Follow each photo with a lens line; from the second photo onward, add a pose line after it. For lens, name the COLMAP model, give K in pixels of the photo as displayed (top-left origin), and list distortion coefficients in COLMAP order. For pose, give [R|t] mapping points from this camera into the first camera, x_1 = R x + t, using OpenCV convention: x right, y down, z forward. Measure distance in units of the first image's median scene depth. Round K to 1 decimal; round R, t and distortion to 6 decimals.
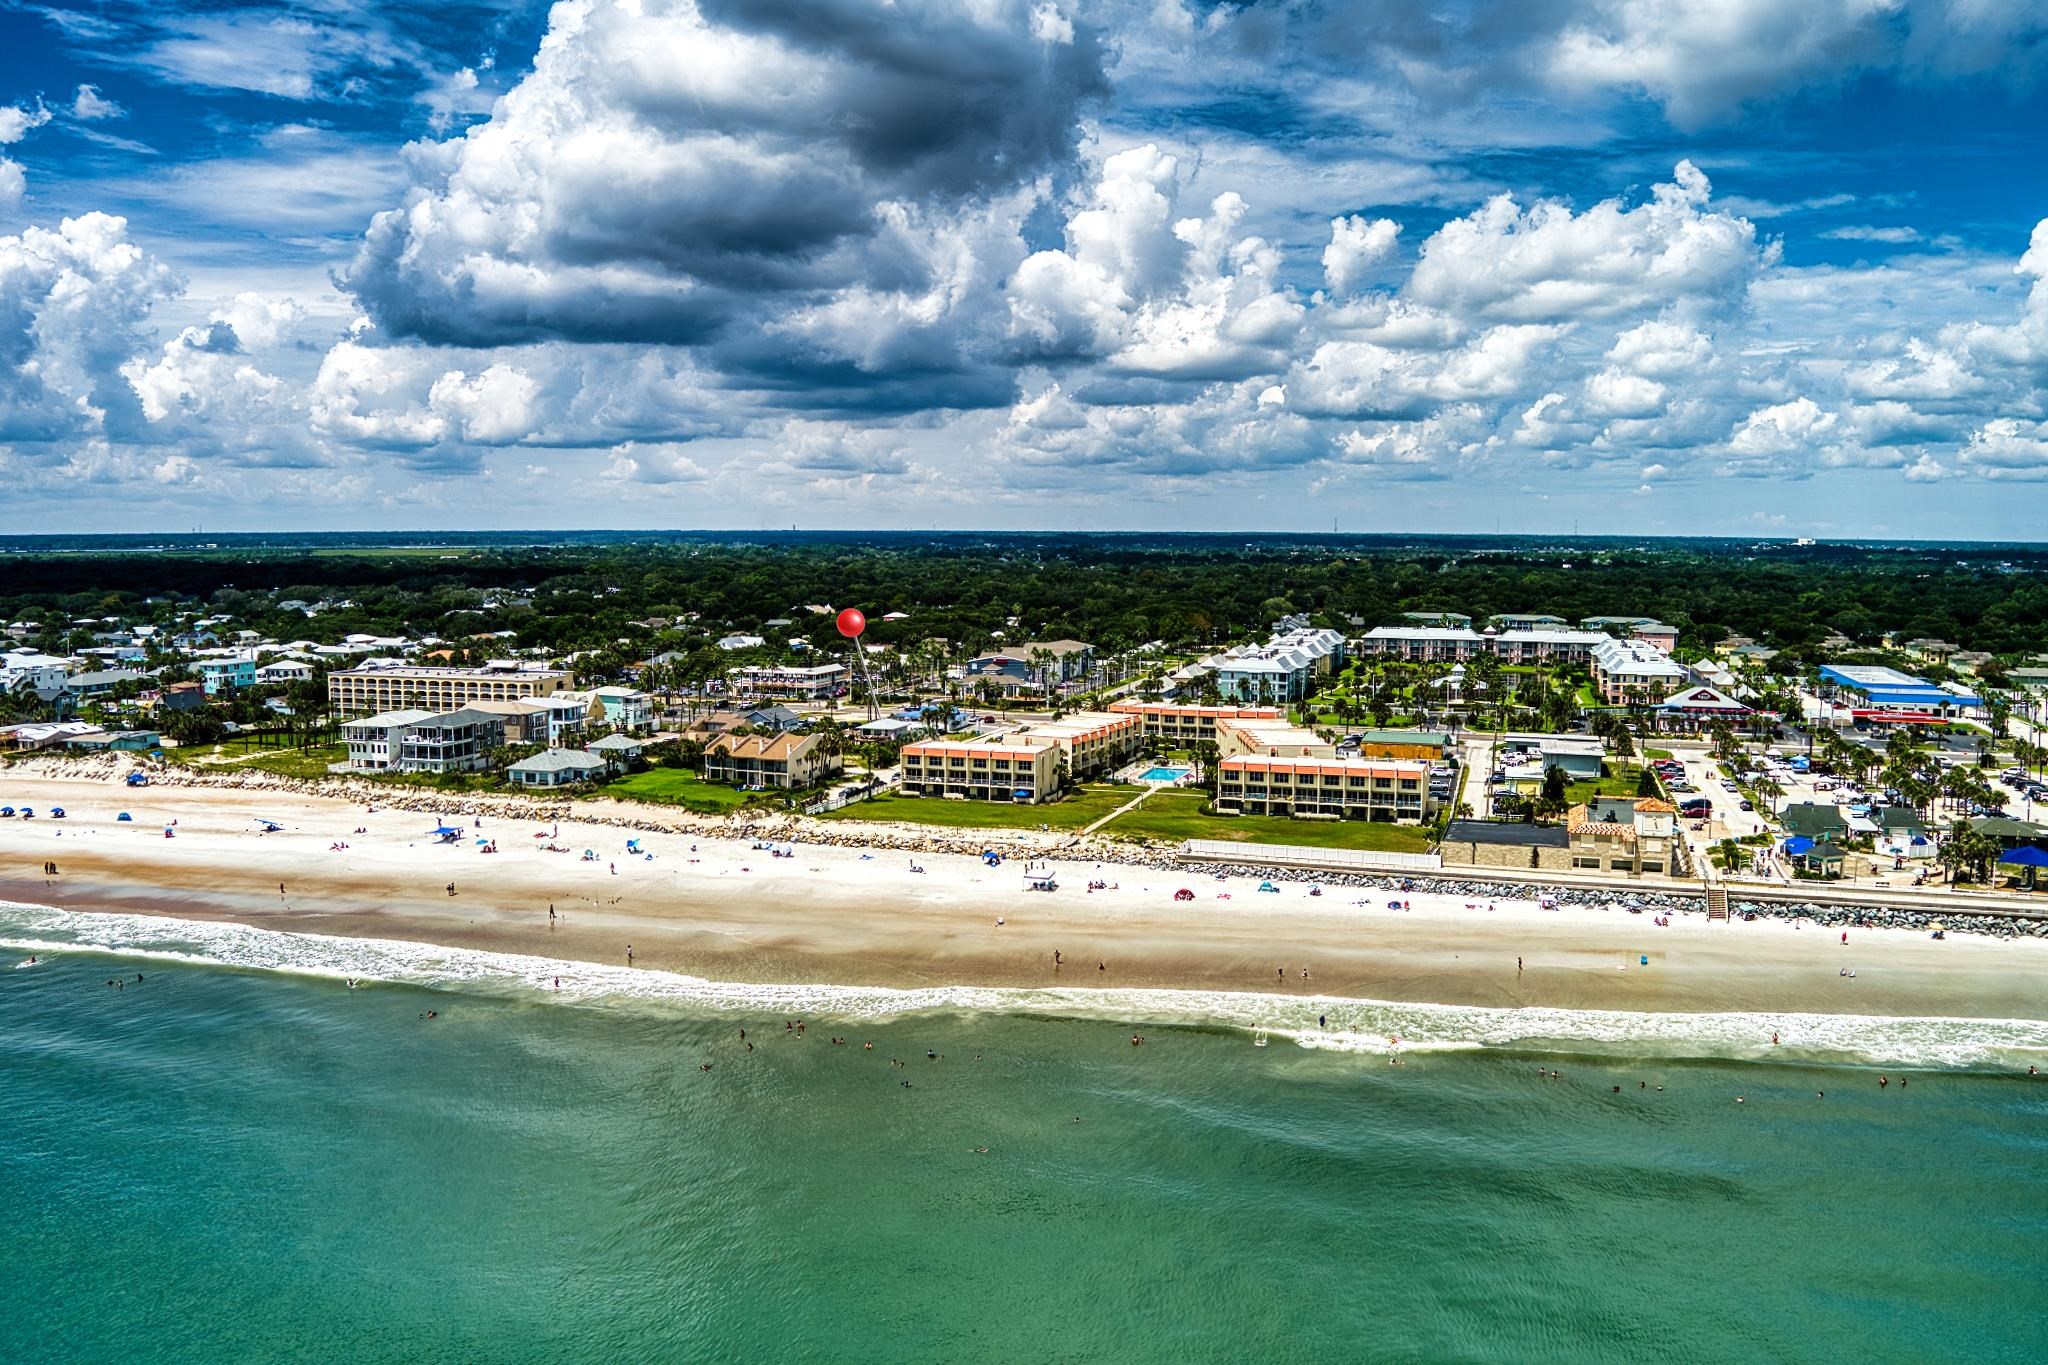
lens RADIAL K [[1690.7, 0, 1024.0], [0, 1690.7, 682.5], [0, 0, 1]] dist [-0.076703, 0.000869]
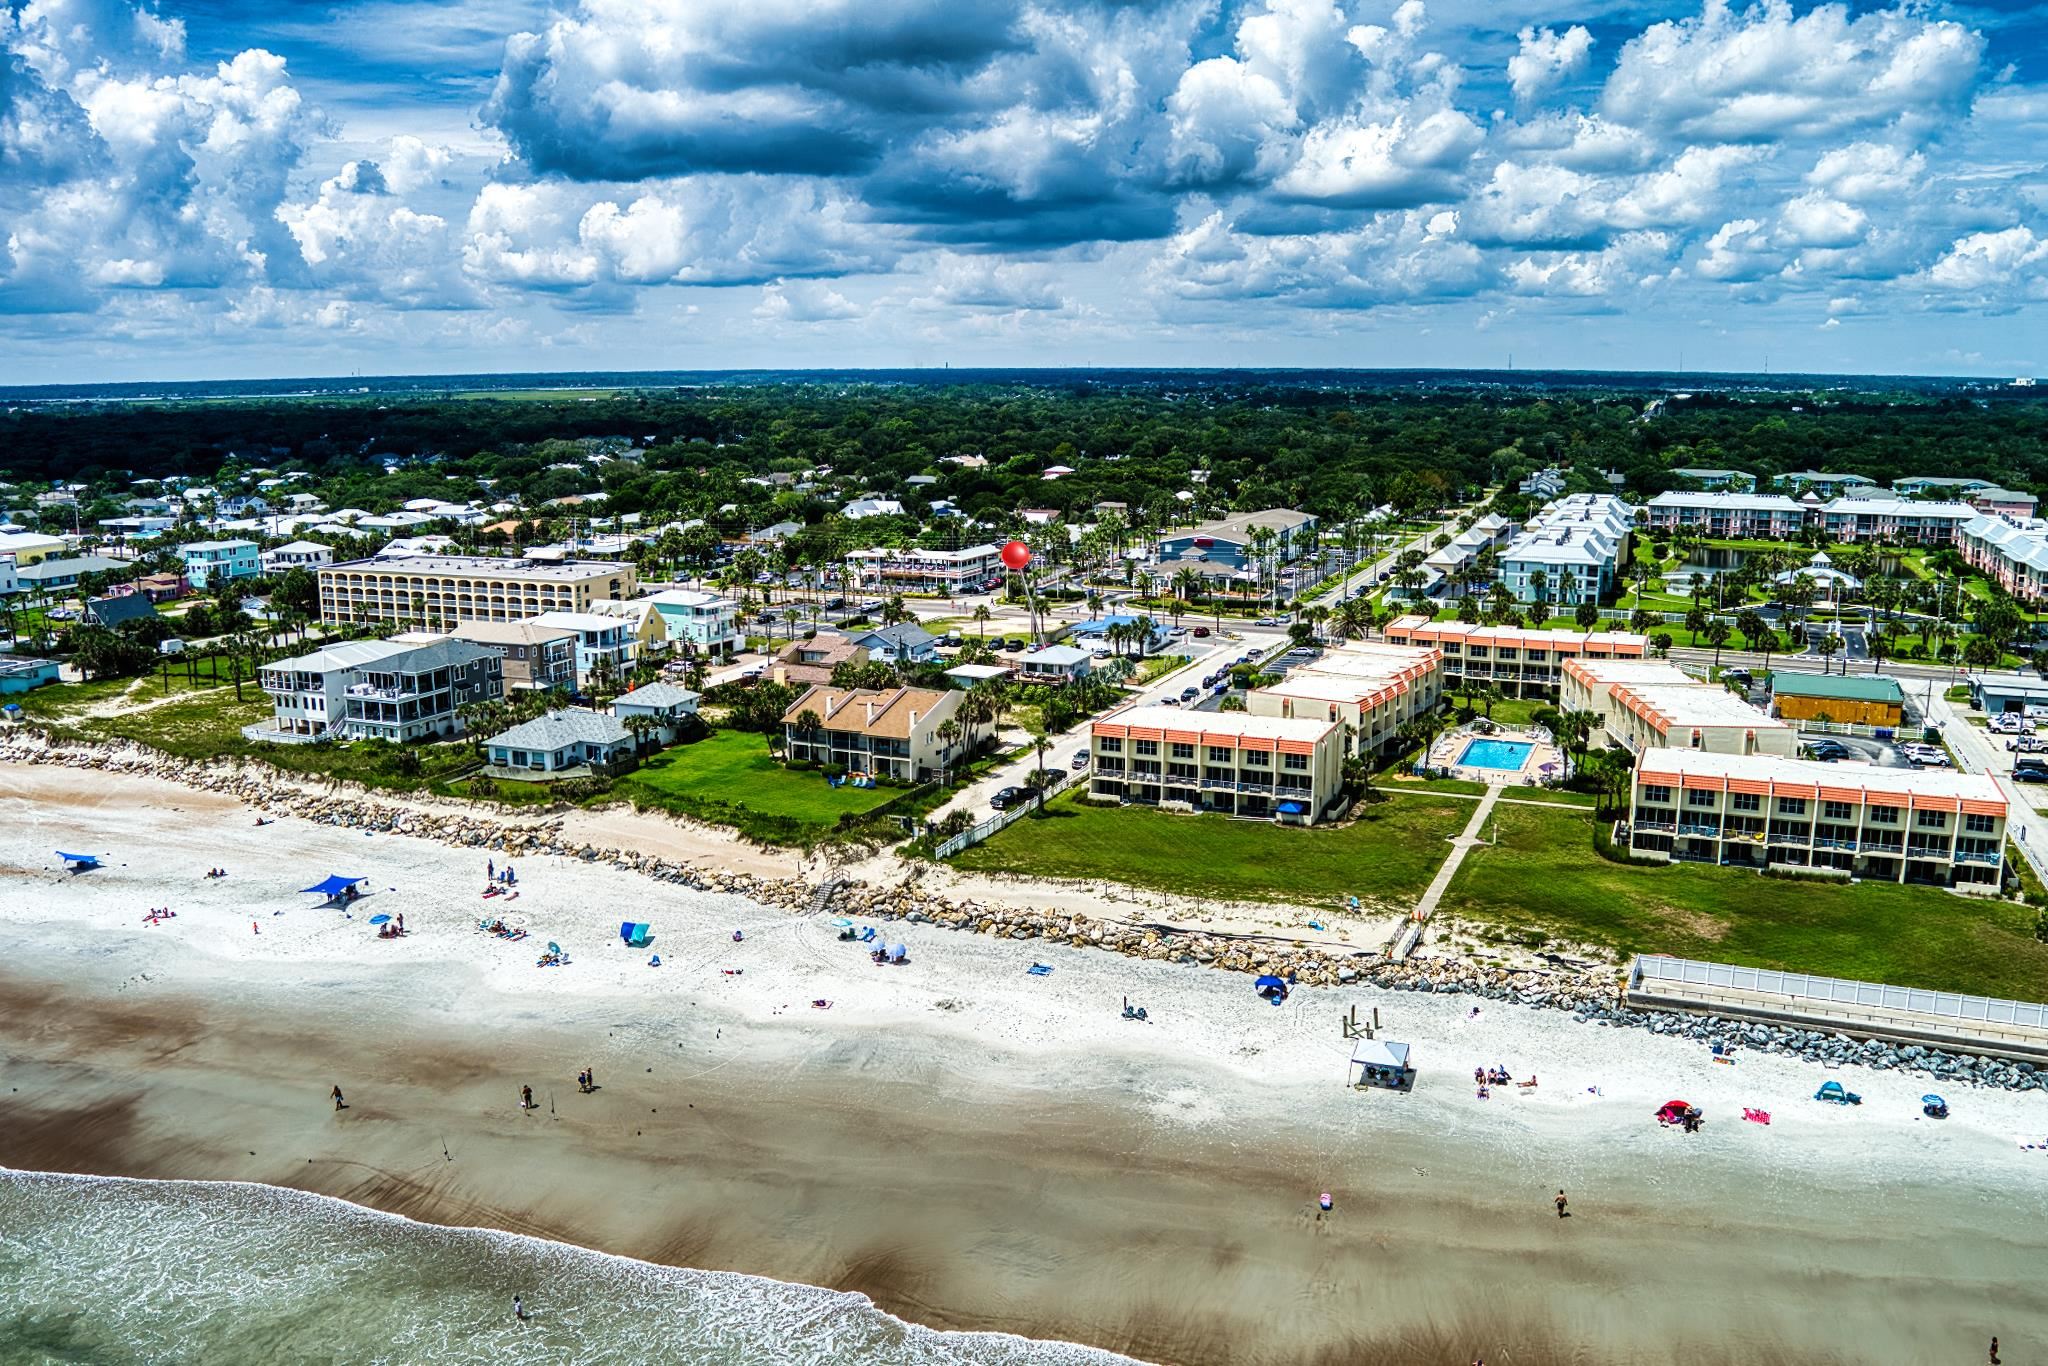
lens RADIAL K [[1663.5, 0, 1020.2], [0, 1663.5, 753.6], [0, 0, 1]] dist [-0.071337, -0.004113]
pose [[0.995706, 0.014627, -0.091412, -0.017441], [-0.001814, 0.990332, 0.138705, -0.014472], [0.092557, -0.137943, 0.986106, 0.161329]]
